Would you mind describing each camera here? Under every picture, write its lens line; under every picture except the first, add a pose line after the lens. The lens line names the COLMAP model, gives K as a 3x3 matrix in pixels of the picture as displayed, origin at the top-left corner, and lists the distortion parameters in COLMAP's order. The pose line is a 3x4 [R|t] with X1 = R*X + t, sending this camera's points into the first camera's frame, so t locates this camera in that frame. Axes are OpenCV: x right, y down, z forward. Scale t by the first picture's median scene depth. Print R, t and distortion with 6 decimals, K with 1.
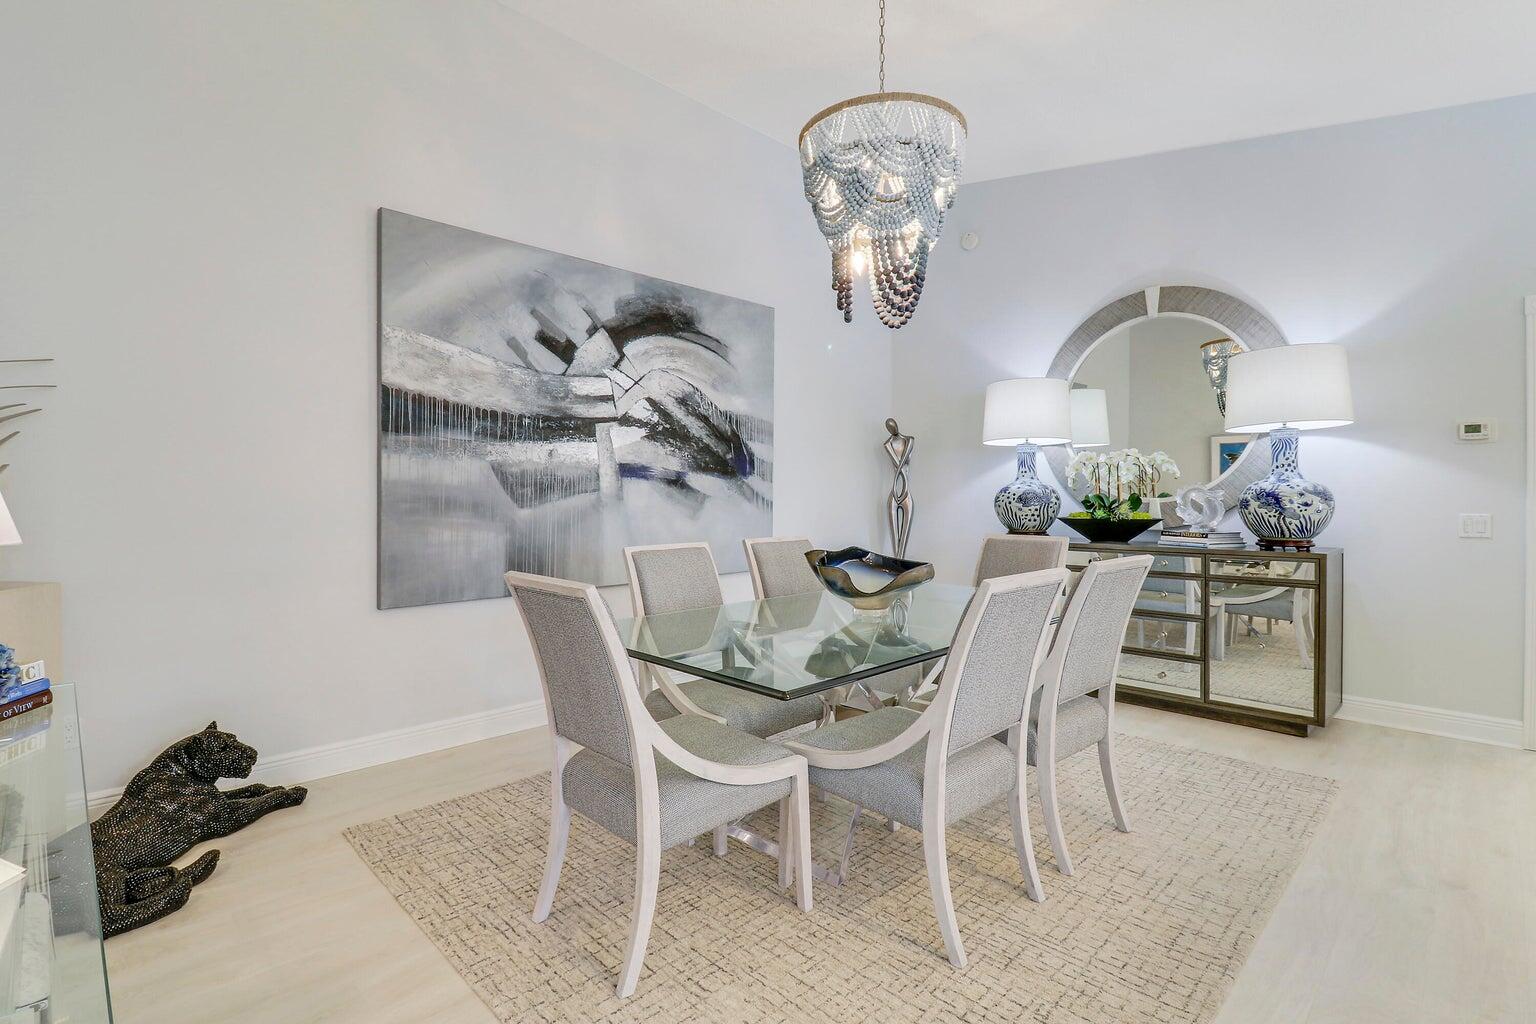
lens RADIAL K [[728.3, 0, 790.9], [0, 728.3, 486.9], [0, 0, 1]] dist [0.001926, 0.000160]
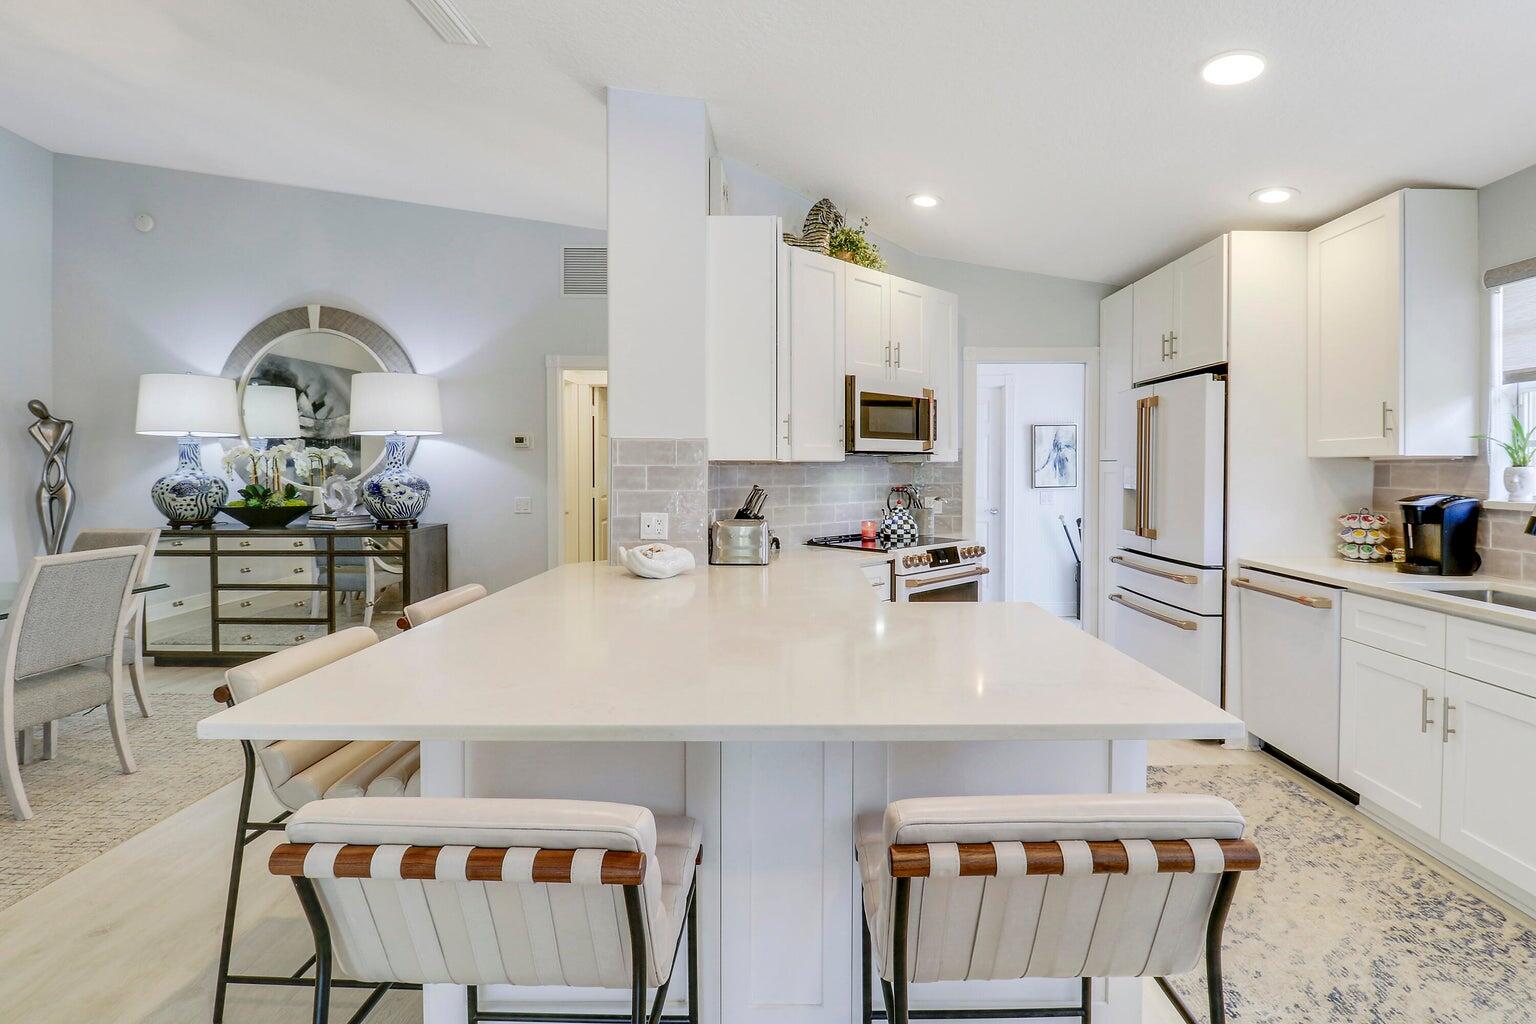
lens RADIAL K [[720.9, 0, 799.4], [0, 720.9, 472.6], [0, 0, 1]] dist [0.001662, -0.014972]
pose [[0.712159, -0.004007, 0.702007, 0.270755], [-0.008797, 0.999854, 0.014632, -0.035152], [-0.701963, -0.016595, 0.712020, -0.397714]]
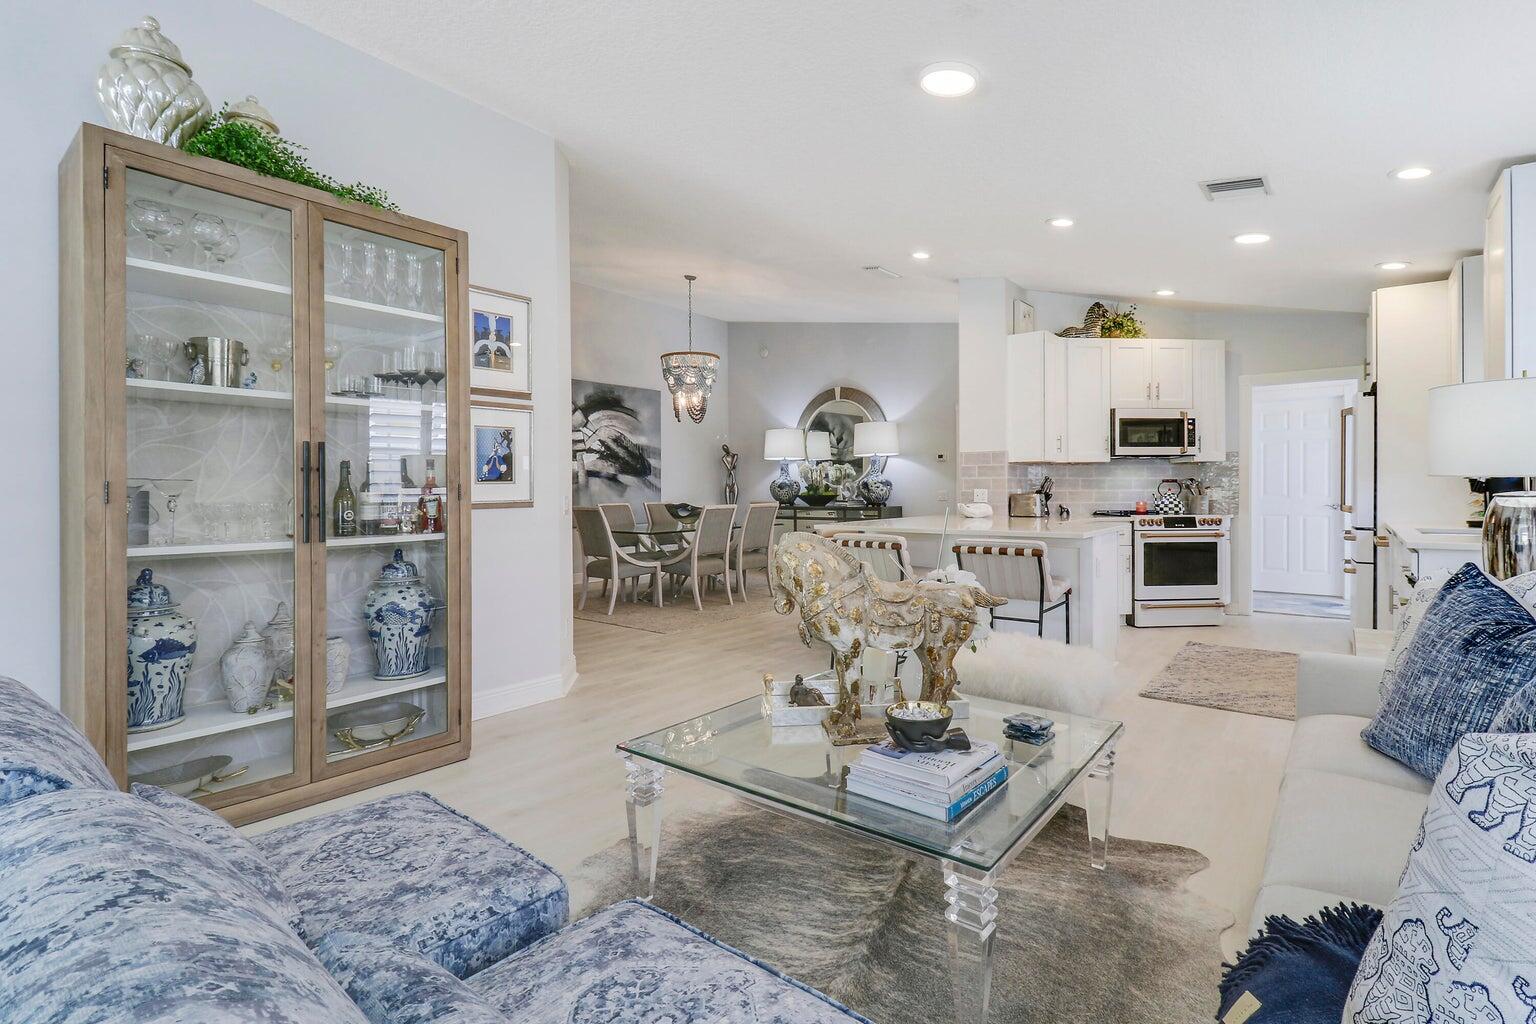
lens RADIAL K [[710.6, 0, 777.1], [0, 710.6, 491.0], [0, 0, 1]] dist [-0.001432, -0.021500]
pose [[0.995017, -0.005118, 0.099575, 0.121447], [0.003671, 0.999885, 0.014706, 0.000278], [-0.099639, -0.014267, 0.994921, -1.194610]]
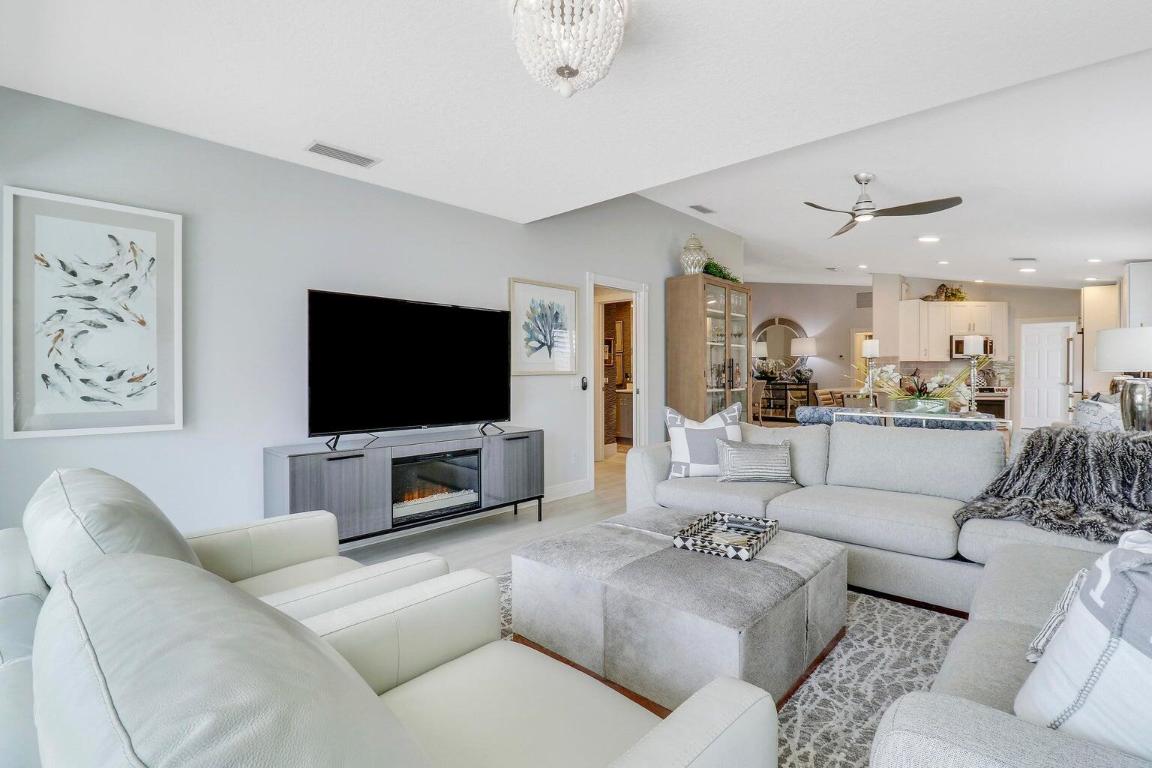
lens RADIAL K [[537.9, 0, 581.1], [0, 537.9, 368.9], [0, 0, 1]] dist [0.013078, -0.019102]
pose [[0.999673, 0.001544, 0.025519, -0.704498], [-0.001640, 0.999992, 0.003746, -0.008229], [-0.025513, -0.003786, 0.999667, -2.093608]]
